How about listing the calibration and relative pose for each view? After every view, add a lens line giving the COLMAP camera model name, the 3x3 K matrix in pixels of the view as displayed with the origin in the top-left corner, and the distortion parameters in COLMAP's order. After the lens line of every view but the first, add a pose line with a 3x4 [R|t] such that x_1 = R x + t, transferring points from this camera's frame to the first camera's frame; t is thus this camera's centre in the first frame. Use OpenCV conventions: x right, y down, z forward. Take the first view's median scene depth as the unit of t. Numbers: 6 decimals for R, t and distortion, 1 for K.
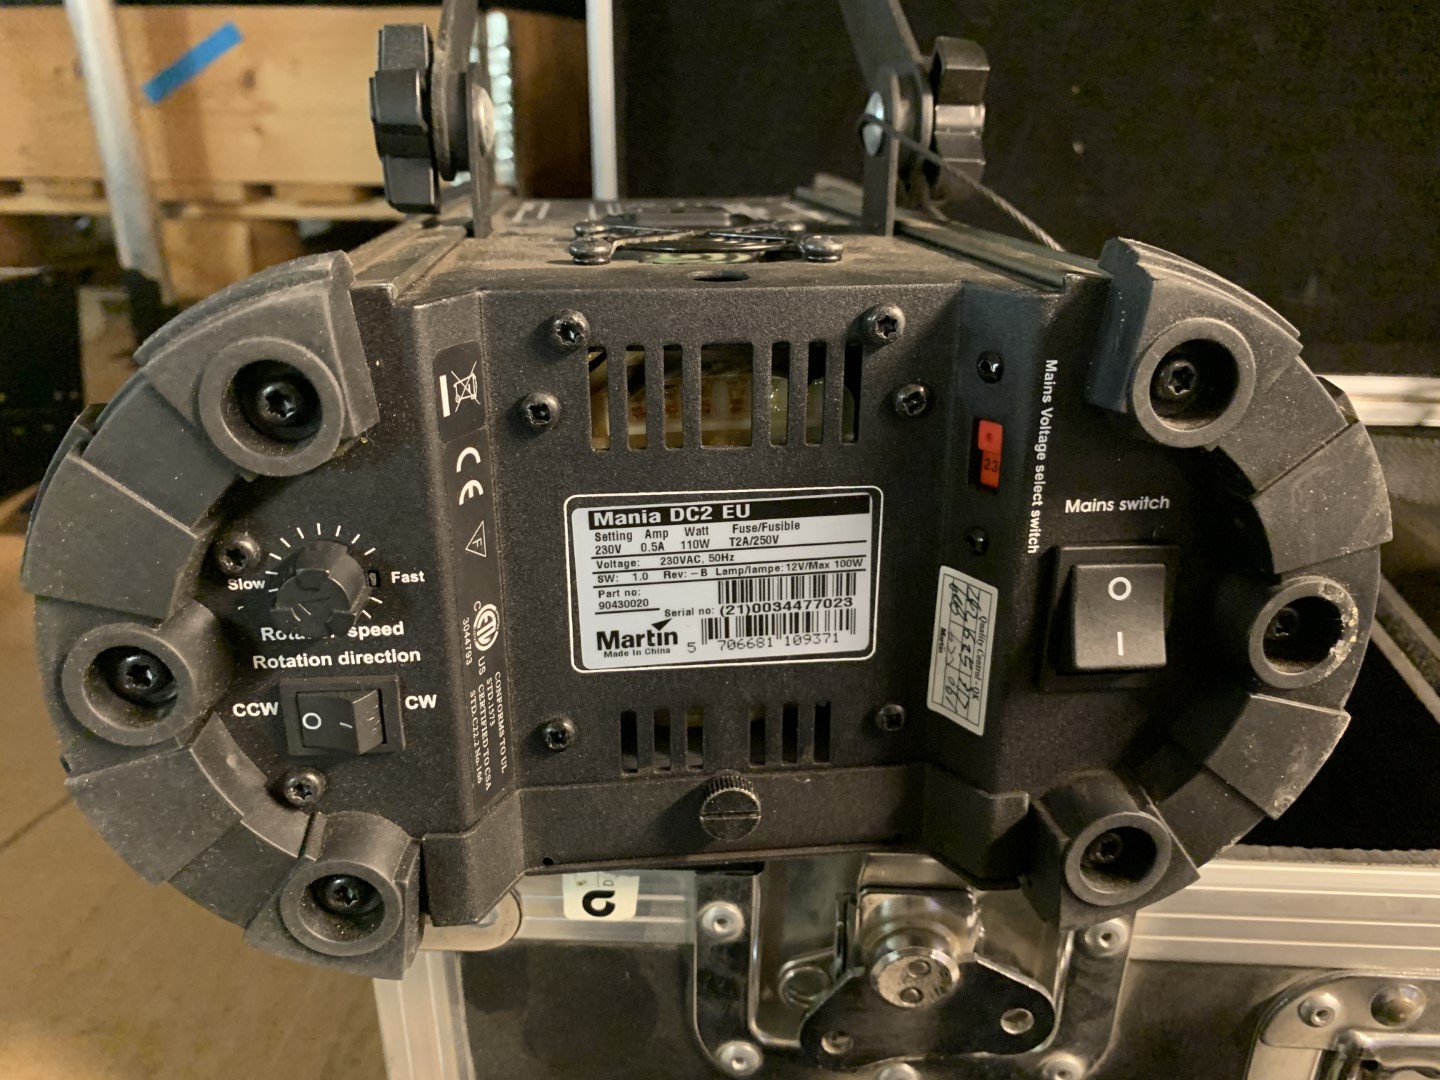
lens RADIAL K [[1097.0, 0, 720.0], [0, 1097.0, 540.0], [0, 0, 1]] dist [0.004302, 0.003330]
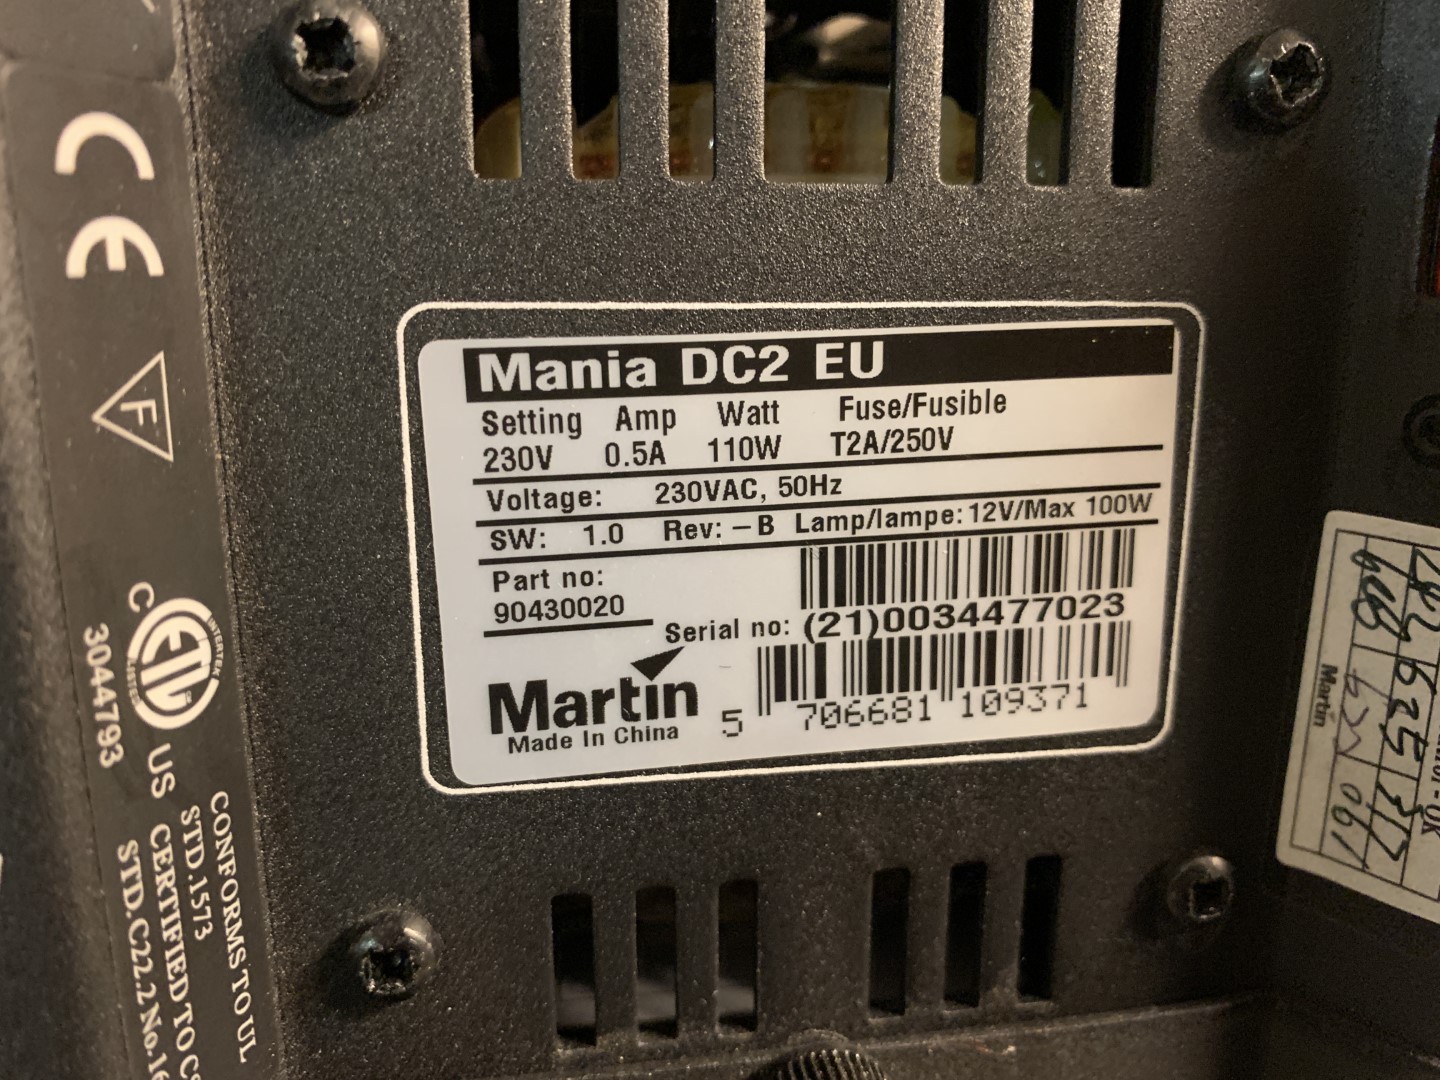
lens RADIAL K [[1234.1, 0, 749.1], [0, 1234.1, 540.5], [0, 0, 1]] dist [-0.041852, -0.016162]
pose [[0.998126, -0.010111, 0.060349, -0.047139], [0.017017, 0.993215, -0.115044, 0.085511], [-0.058777, 0.115855, 0.991526, 0.564344]]
